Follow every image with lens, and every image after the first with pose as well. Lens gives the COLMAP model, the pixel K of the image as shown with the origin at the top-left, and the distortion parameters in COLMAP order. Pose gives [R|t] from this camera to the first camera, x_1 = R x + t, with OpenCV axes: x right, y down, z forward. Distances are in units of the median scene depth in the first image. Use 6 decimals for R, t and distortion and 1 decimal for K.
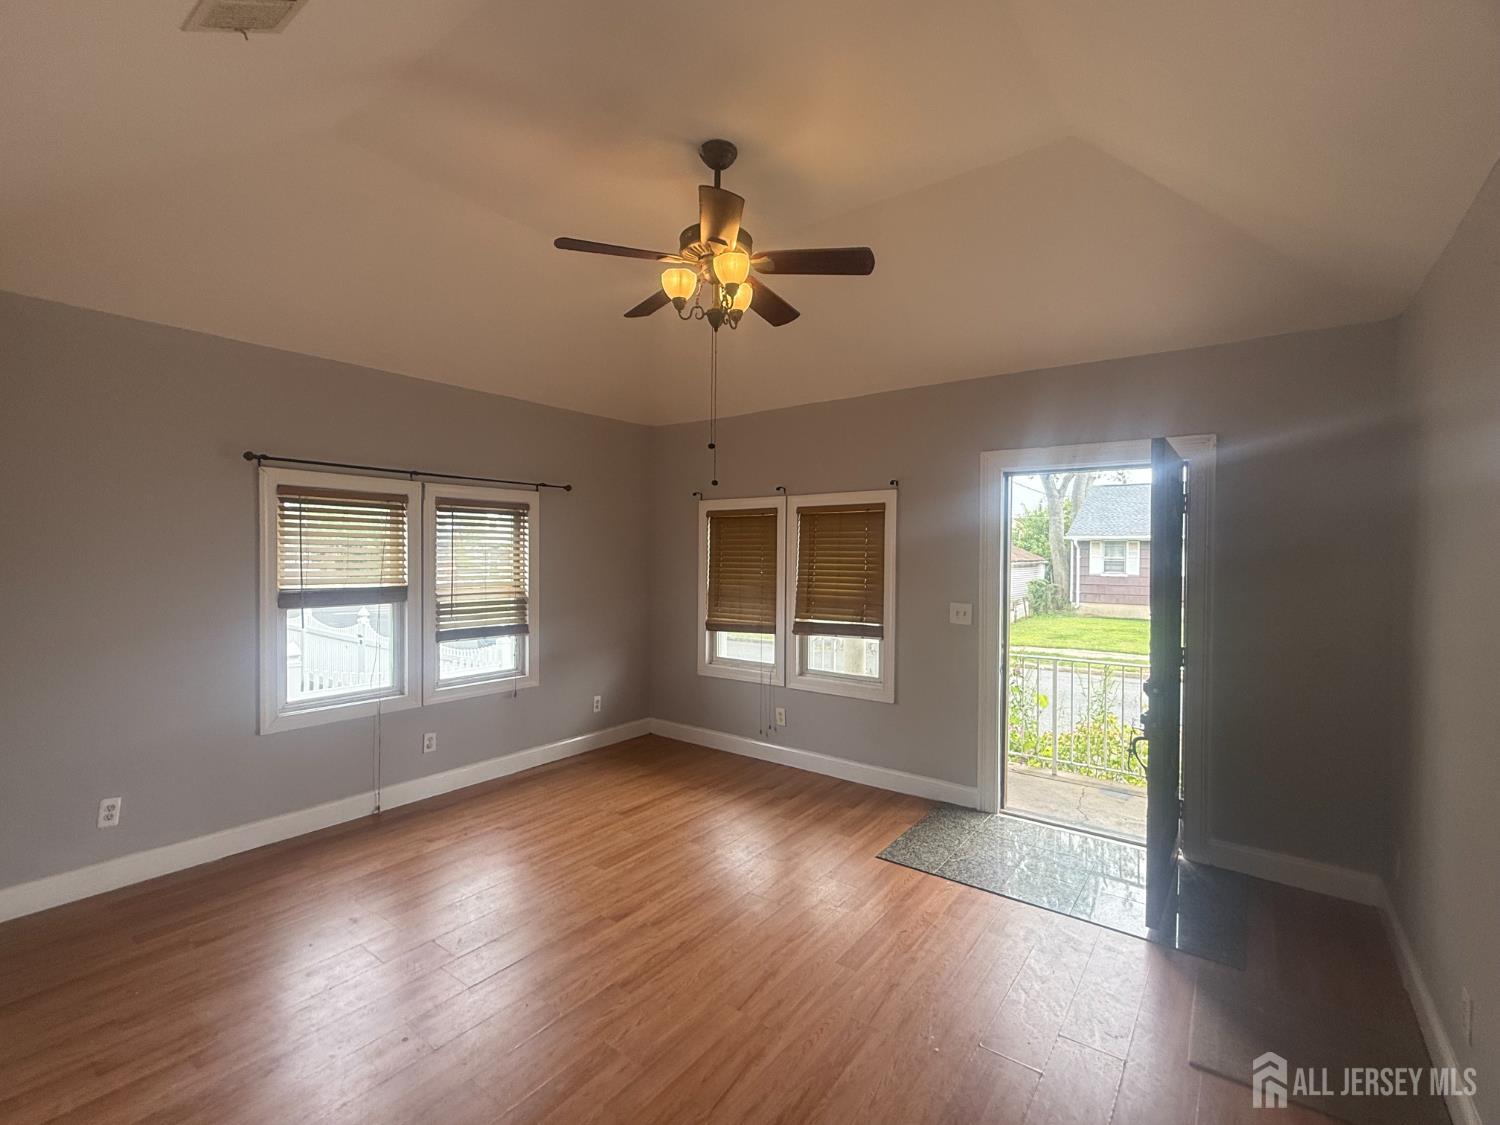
lens RADIAL K [[672.2, 0, 748.0], [0, 672.2, 561.1], [0, 0, 1]] dist [-0.000901, -0.000687]
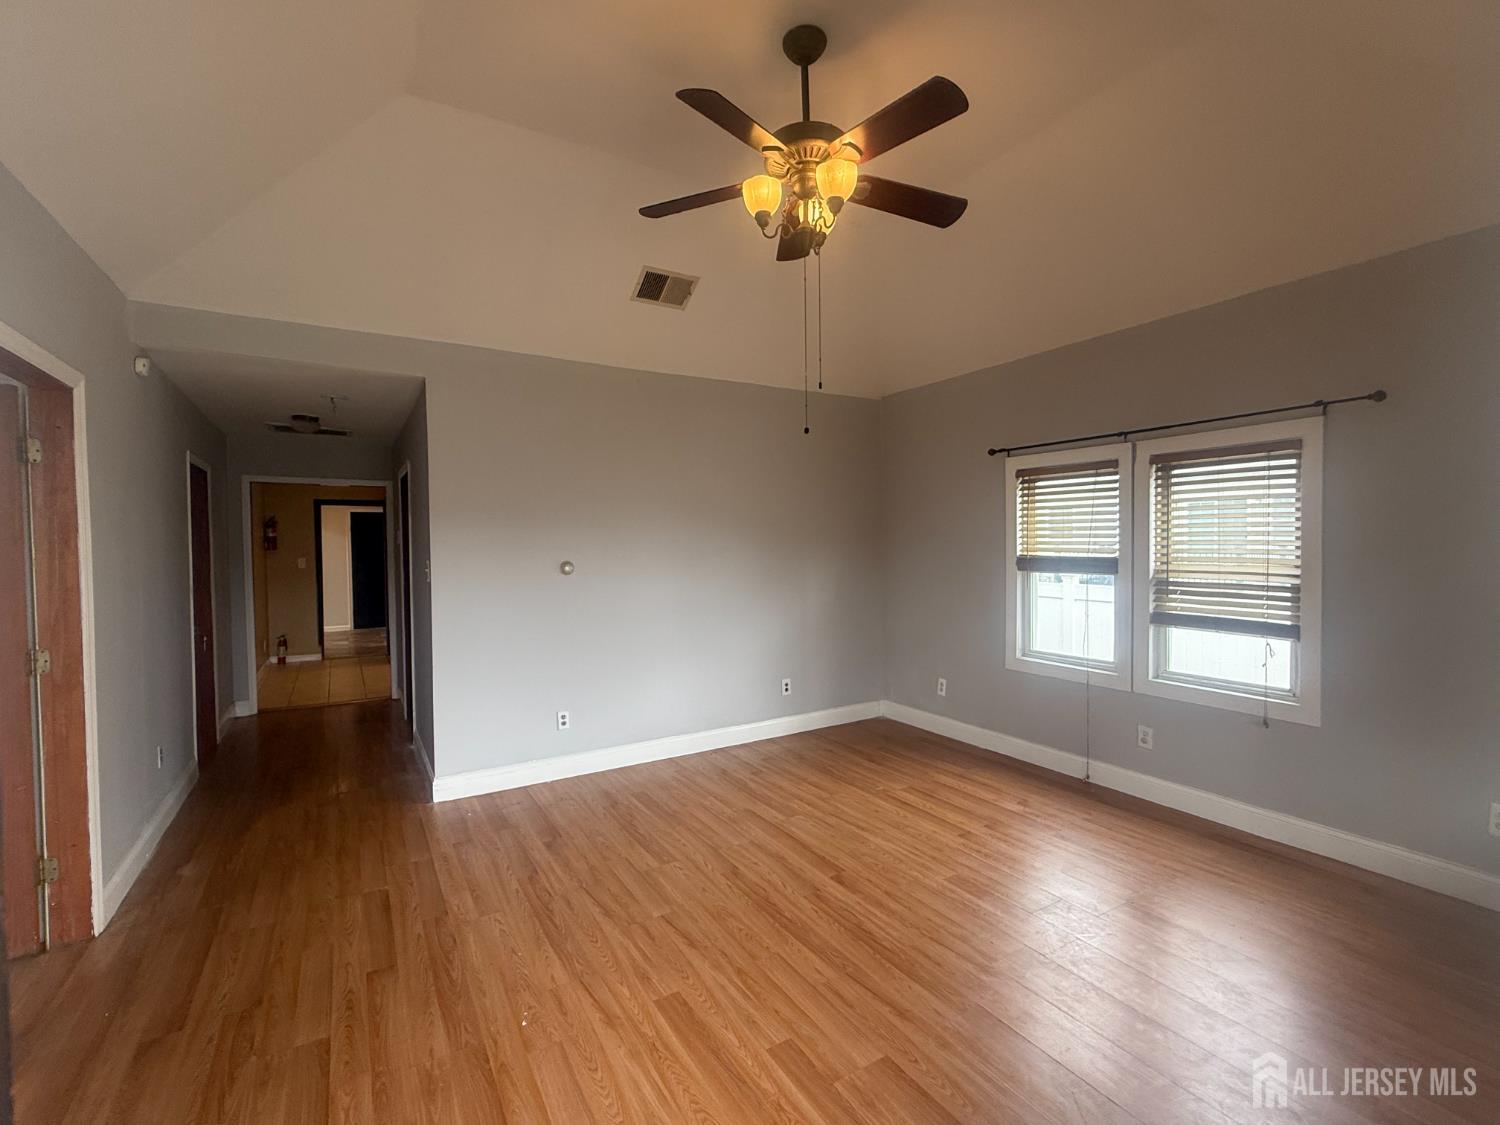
lens RADIAL K [[672.2, 0, 747.7], [0, 672.2, 561.4], [0, 0, 1]] dist [-0.000901, -0.000687]
pose [[-0.382033, 0.023028, -0.923862, 0.556136], [-0.003367, 0.999648, 0.026309, 0.020221], [0.924143, 0.013161, -0.381821, 0.894141]]
